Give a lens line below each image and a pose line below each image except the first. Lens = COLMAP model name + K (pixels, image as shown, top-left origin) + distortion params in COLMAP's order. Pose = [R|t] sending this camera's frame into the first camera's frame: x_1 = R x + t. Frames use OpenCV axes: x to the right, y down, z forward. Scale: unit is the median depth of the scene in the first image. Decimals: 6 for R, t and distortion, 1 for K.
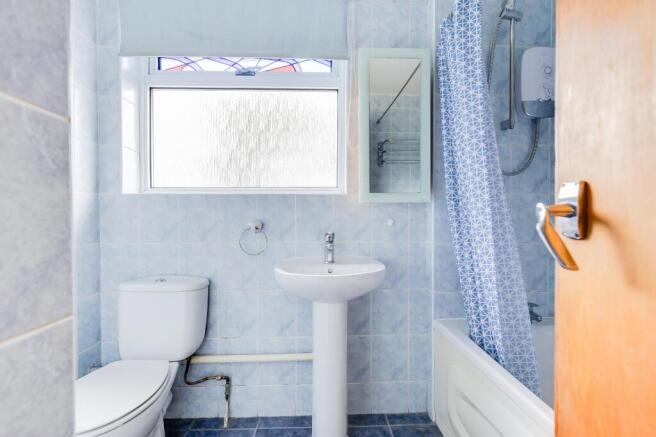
lens RADIAL K [[294.0, 0, 330.4], [0, 294.0, 218.7], [0, 0, 1]] dist [-0.000543, -0.000507]
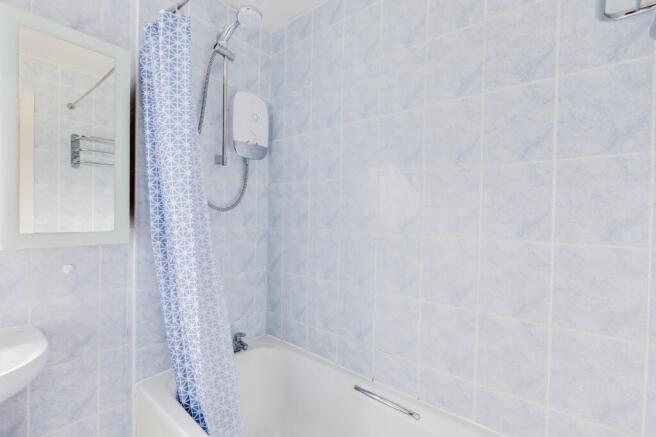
lens RADIAL K [[294.0, 0, 329.6], [0, 294.0, 216.2], [0, 0, 1]] dist [-0.000543, -0.000507]
pose [[0.670840, 0.003210, 0.741595, 0.112566], [-0.010298, 0.999935, 0.004988, -0.139412], [-0.741530, -0.010983, 0.670830, 0.055900]]
